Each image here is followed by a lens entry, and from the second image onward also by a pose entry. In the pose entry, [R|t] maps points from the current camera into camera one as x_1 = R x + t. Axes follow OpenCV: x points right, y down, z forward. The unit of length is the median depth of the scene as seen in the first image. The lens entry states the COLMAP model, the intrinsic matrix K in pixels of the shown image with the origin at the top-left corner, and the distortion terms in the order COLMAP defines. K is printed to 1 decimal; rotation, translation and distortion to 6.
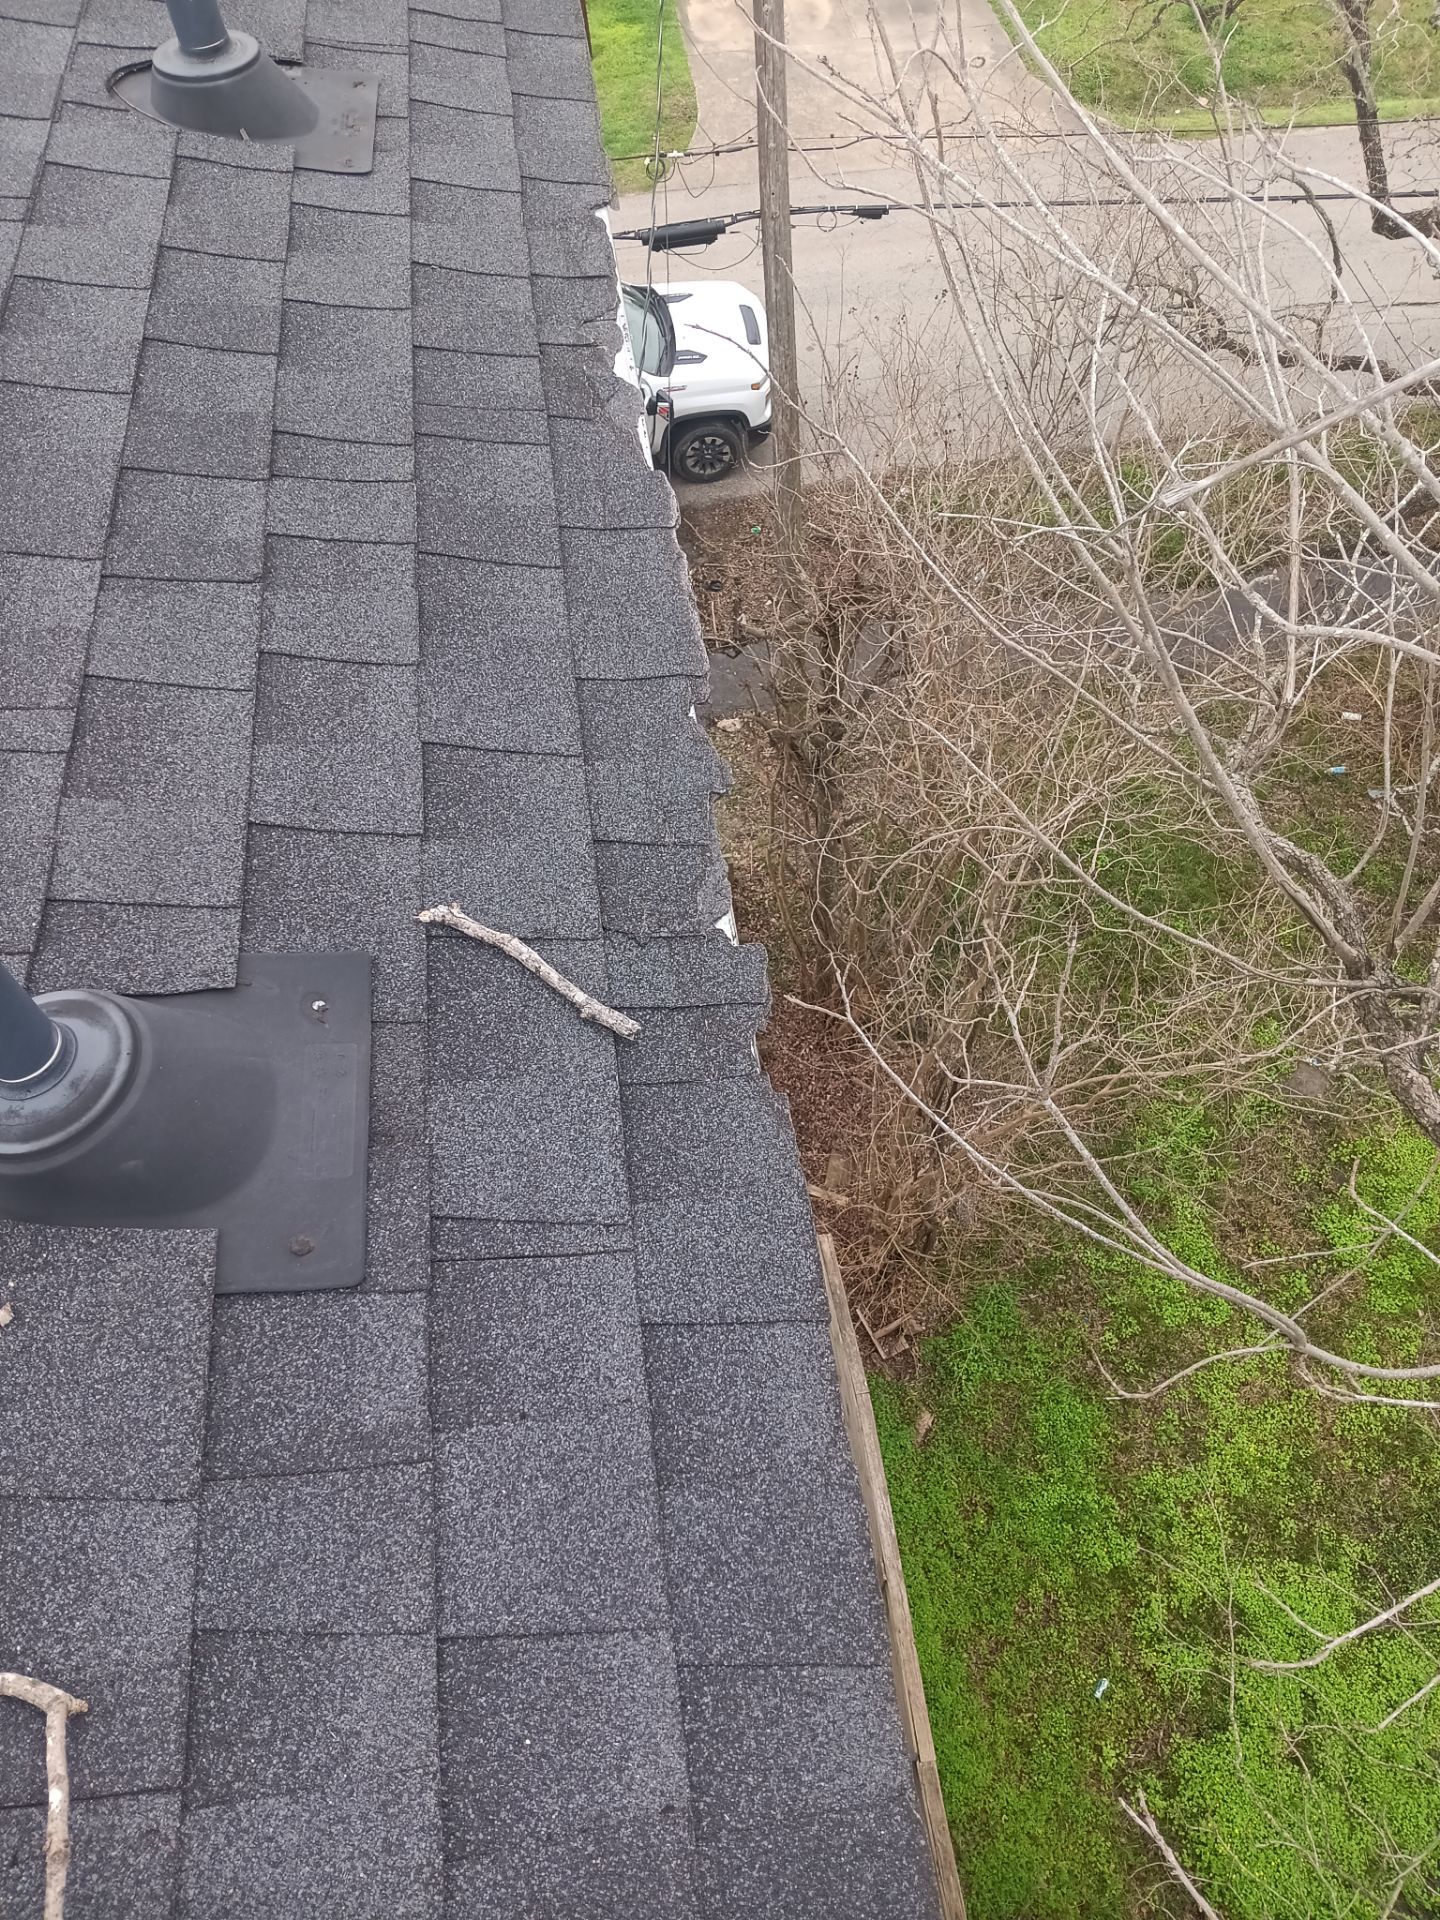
lens RADIAL K [[1454.8, 0, 707.1], [0, 1454.8, 957.8], [0, 0, 1]] dist [0.101646, -0.237871]
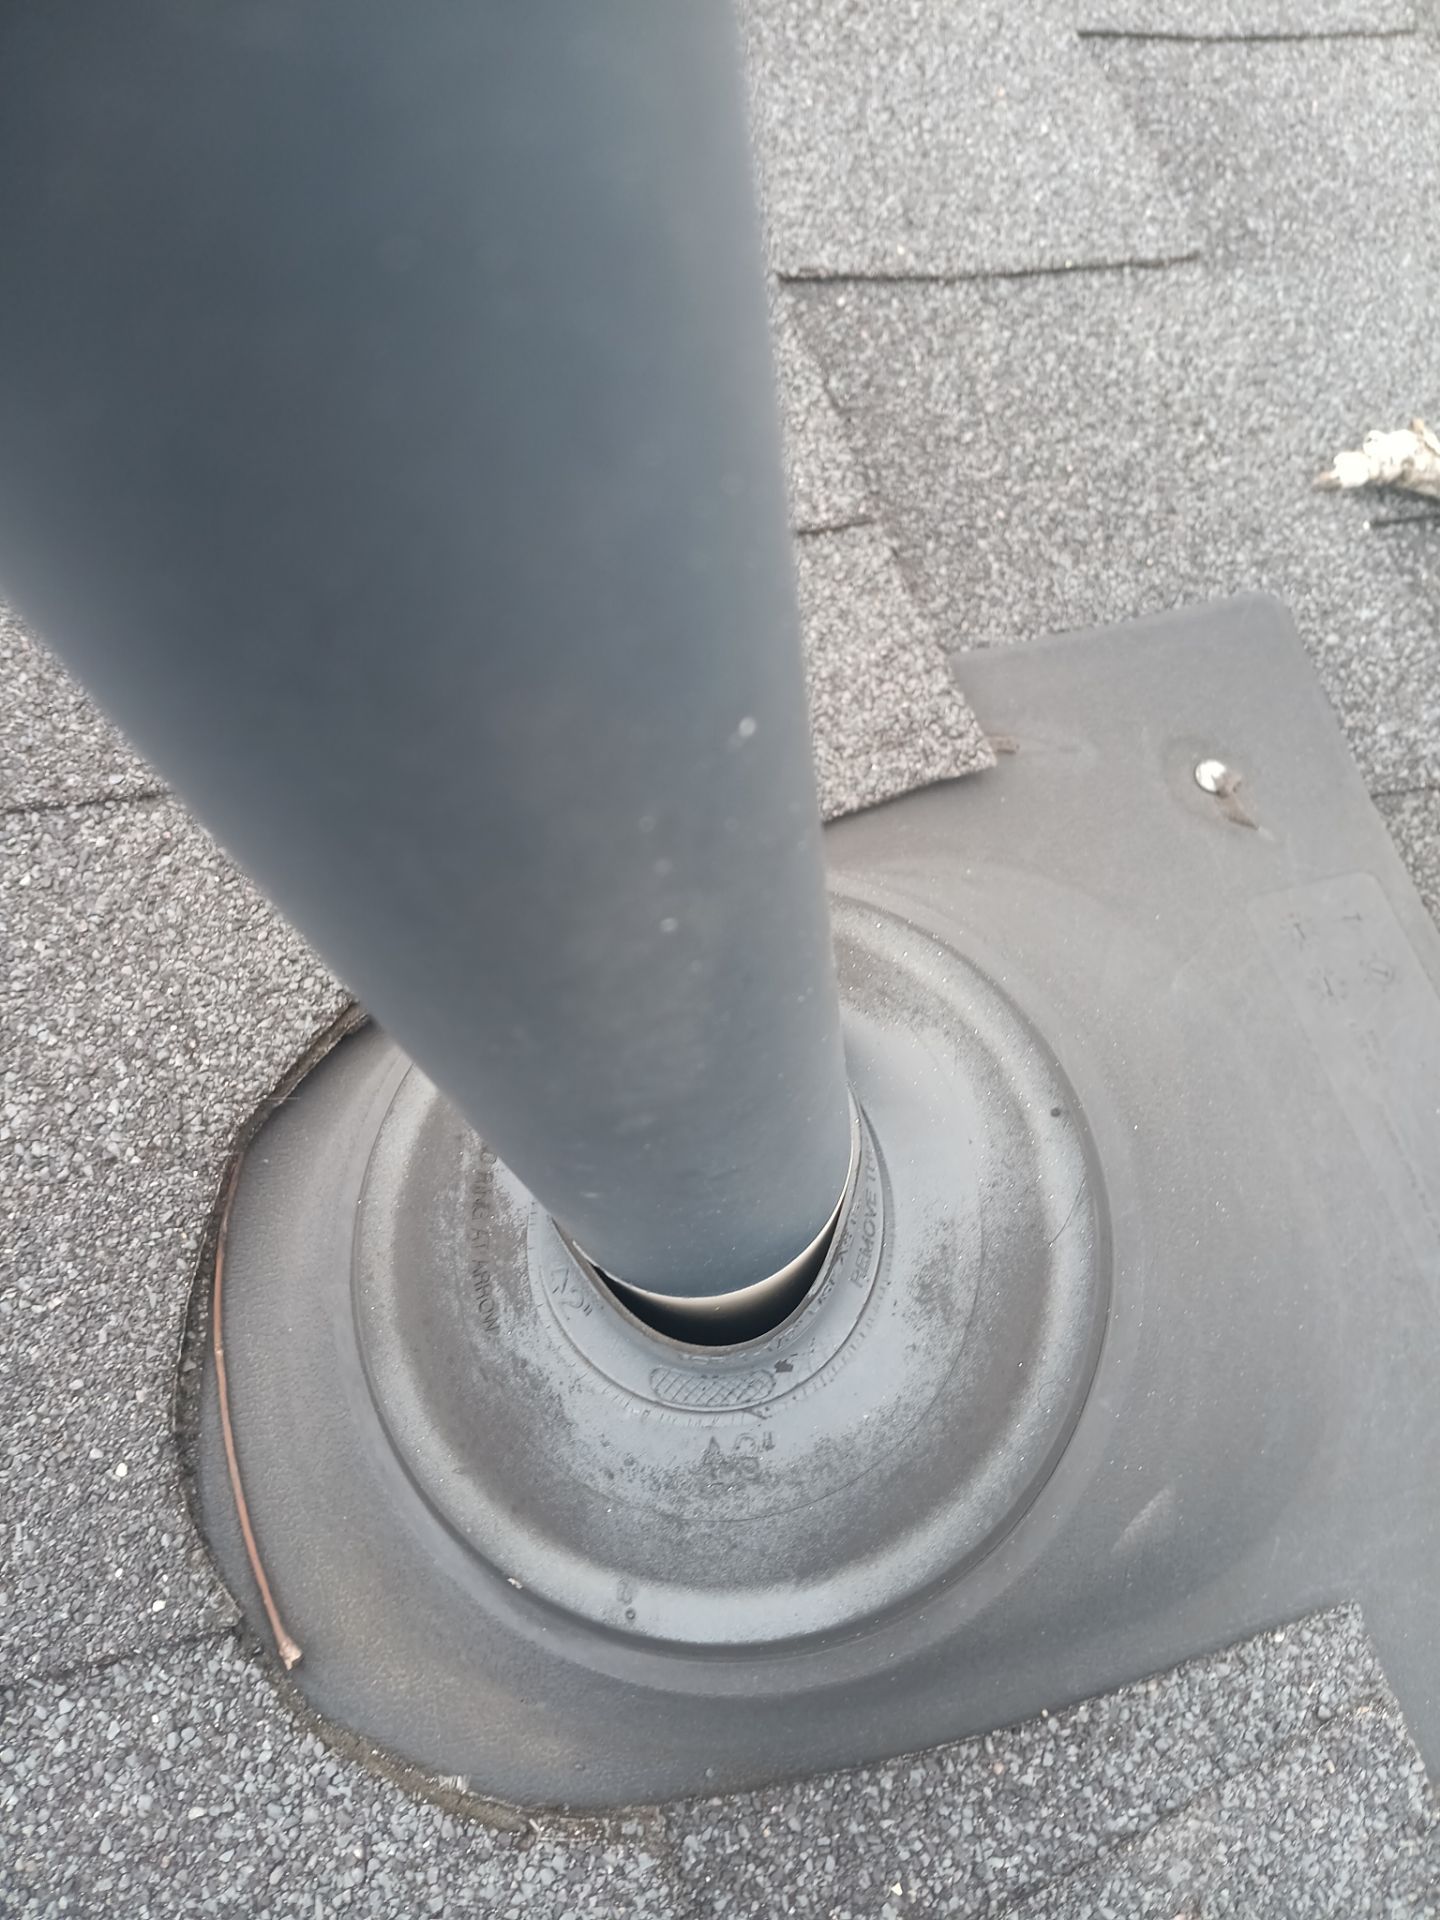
lens RADIAL K [[1454.8, 0, 707.1], [0, 1454.8, 957.8], [0, 0, 1]] dist [0.101646, -0.237871]
pose [[0.980705, -0.179062, 0.078451, -0.415865], [0.155291, 0.957317, 0.243781, -0.027494], [-0.118754, -0.226894, 0.966652, 0.685567]]
